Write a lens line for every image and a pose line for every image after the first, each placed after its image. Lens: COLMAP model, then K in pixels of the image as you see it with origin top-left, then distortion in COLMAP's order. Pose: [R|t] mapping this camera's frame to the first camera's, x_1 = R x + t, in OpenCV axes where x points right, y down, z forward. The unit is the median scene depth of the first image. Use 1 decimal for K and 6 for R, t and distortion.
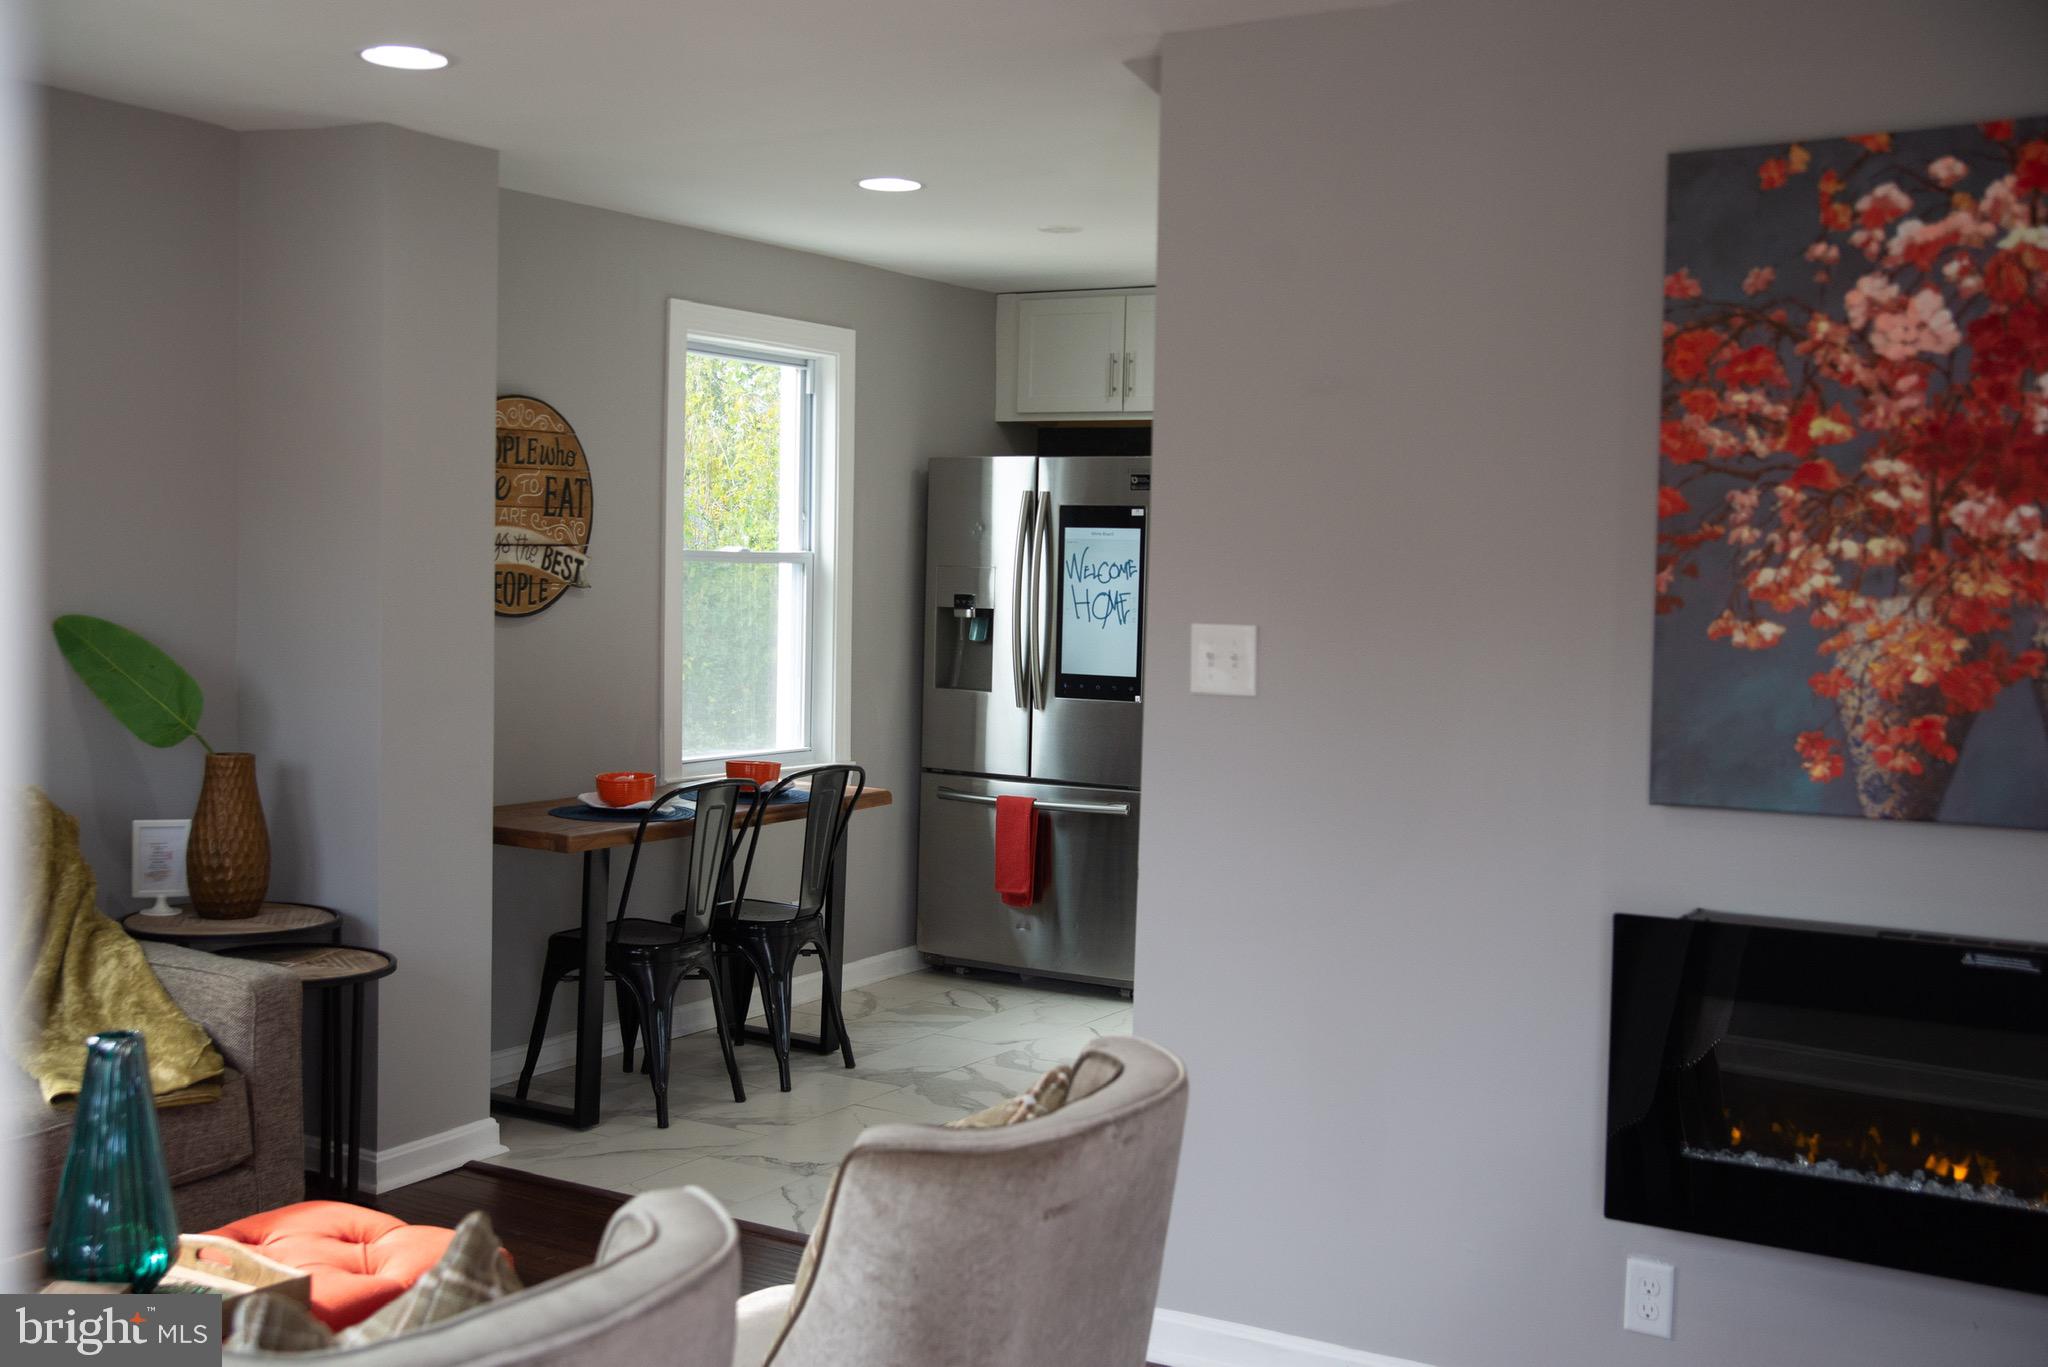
lens RADIAL K [[2183.6, 0, 980.0], [0, 2183.6, 682.0], [0, 0, 1]] dist [0.024126, 0.000000]
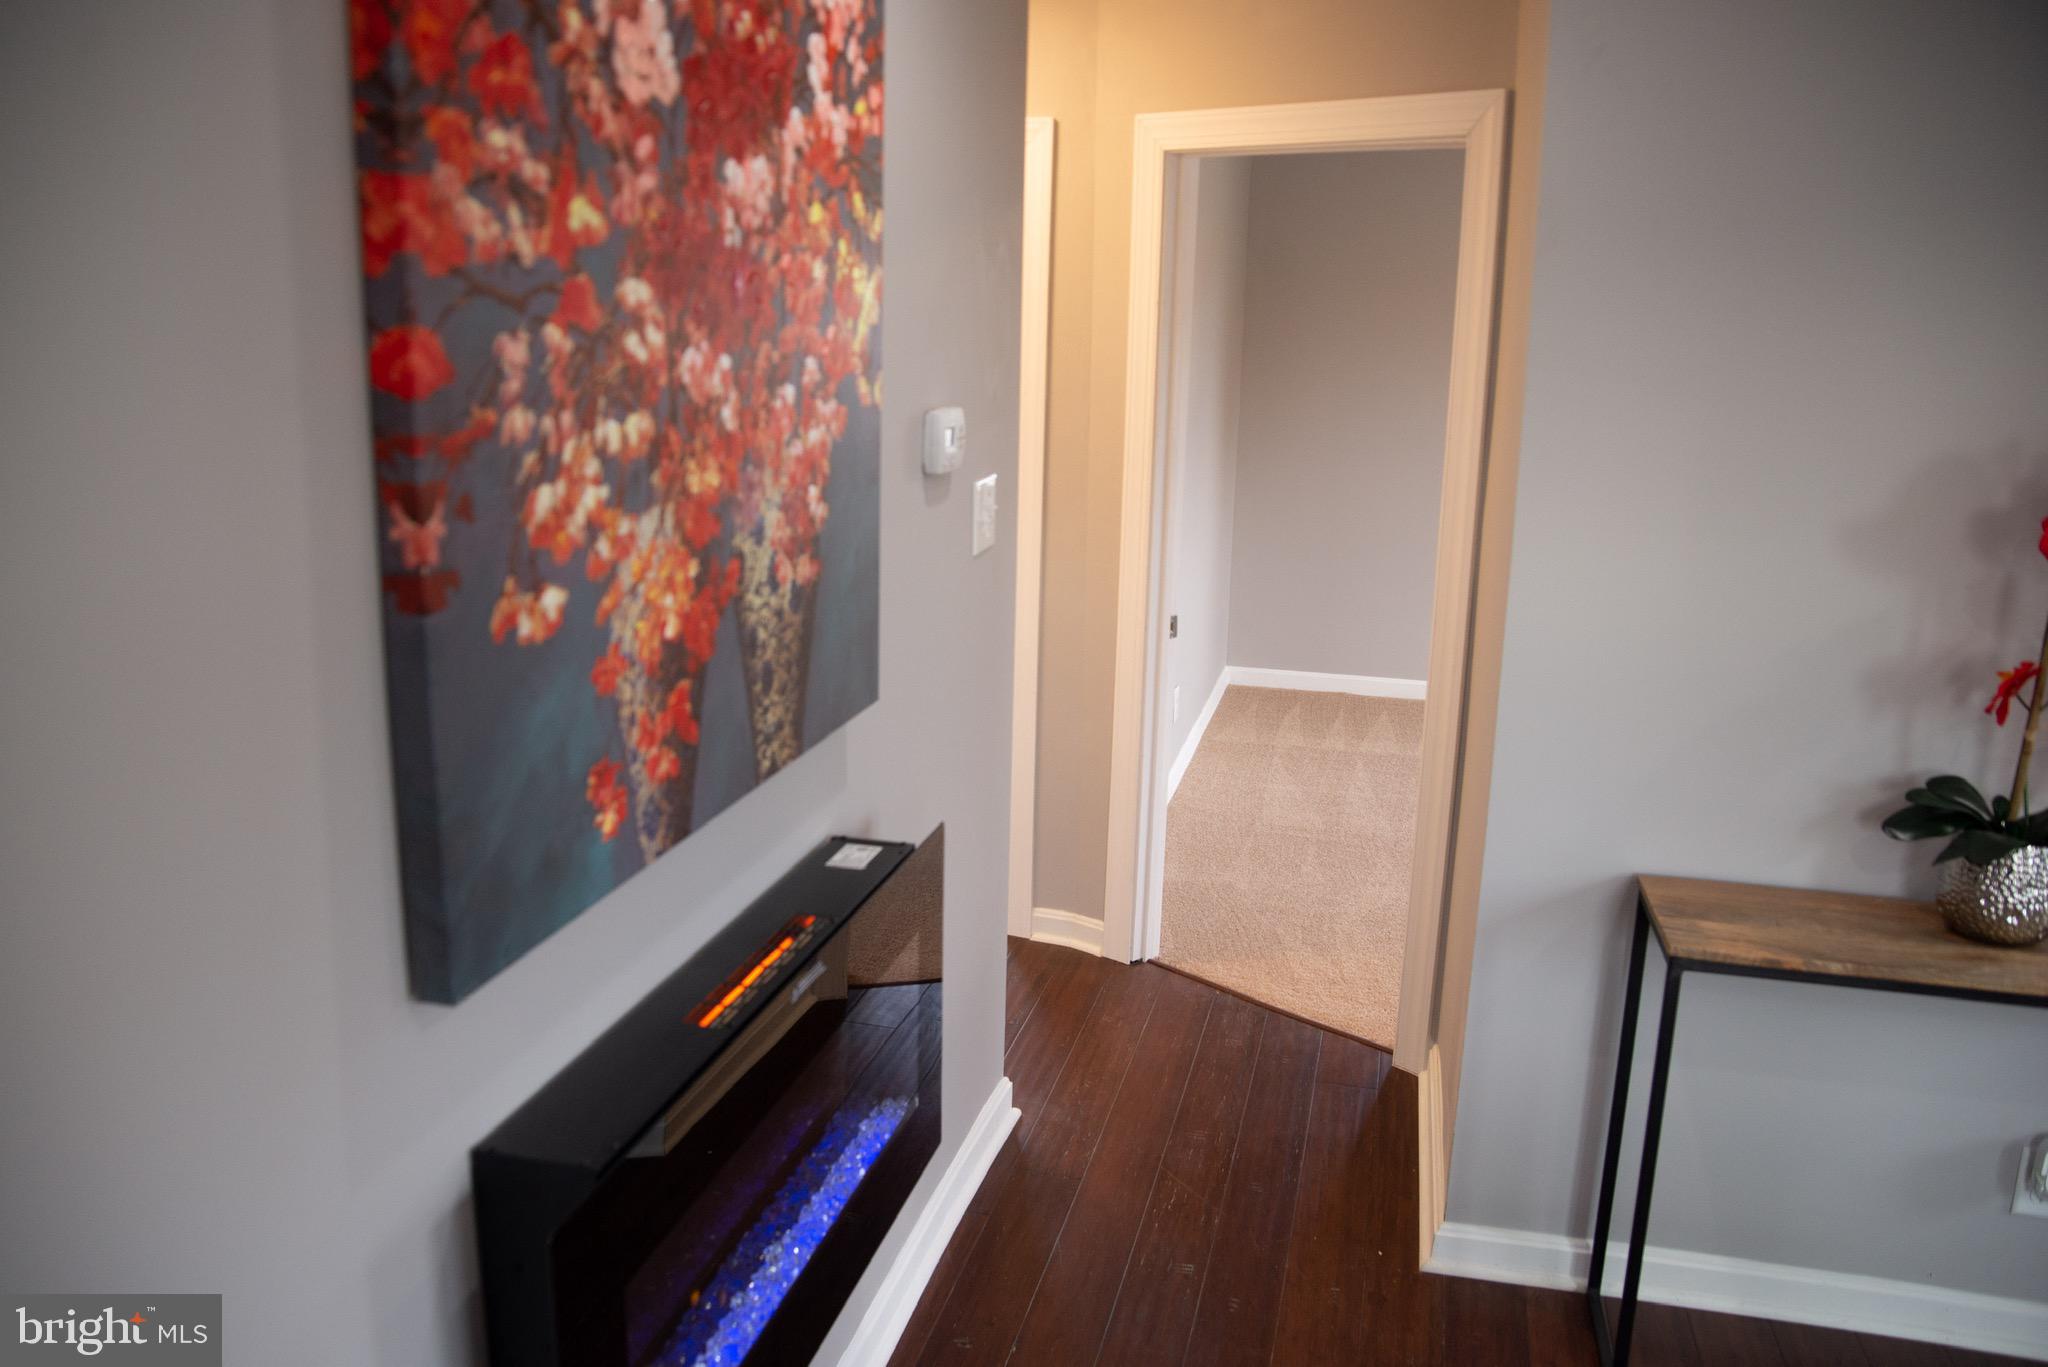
lens RADIAL K [[1640.6, 0, 1031.9], [0, 1640.6, 679.4], [0, 0, 1]] dist [-0.116425, 0.122564]
pose [[-0.328014, -0.233398, 0.915386, -0.041720], [0.023543, 0.966678, 0.254912, -0.104134], [-0.944380, 0.105165, -0.311589, 1.029217]]
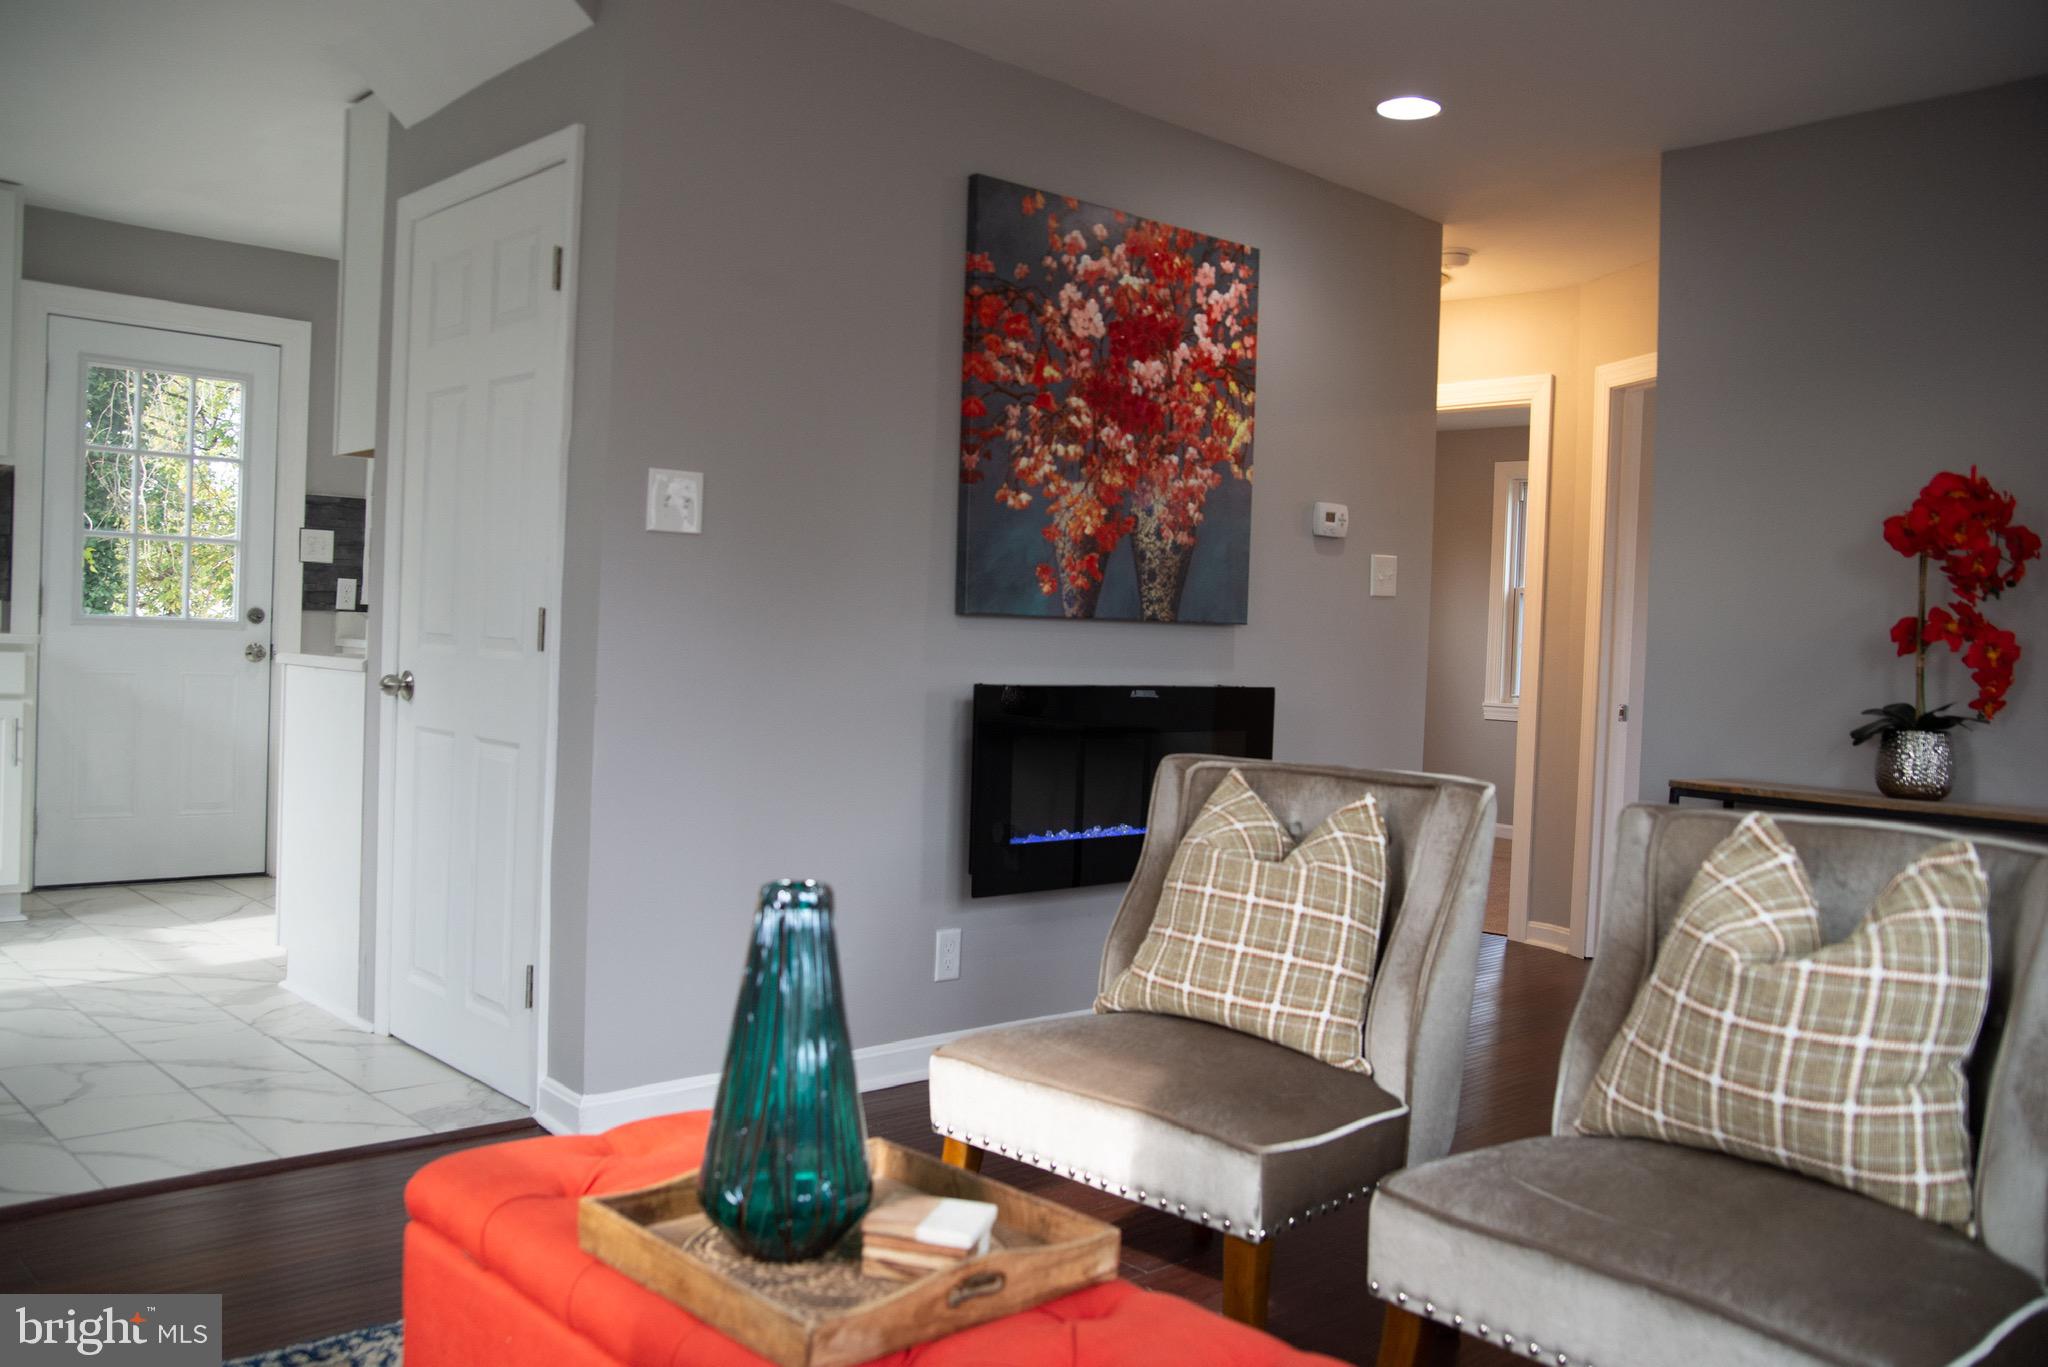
lens RADIAL K [[1640.6, 0, 1004.3], [0, 1640.6, 681.9], [0, 0, 1]] dist [-0.116425, 0.122564]
pose [[0.265987, -0.037291, 0.963255, -0.774156], [0.022874, 0.999214, 0.032367, 0.069471], [-0.963705, 0.013424, 0.266631, 0.716928]]
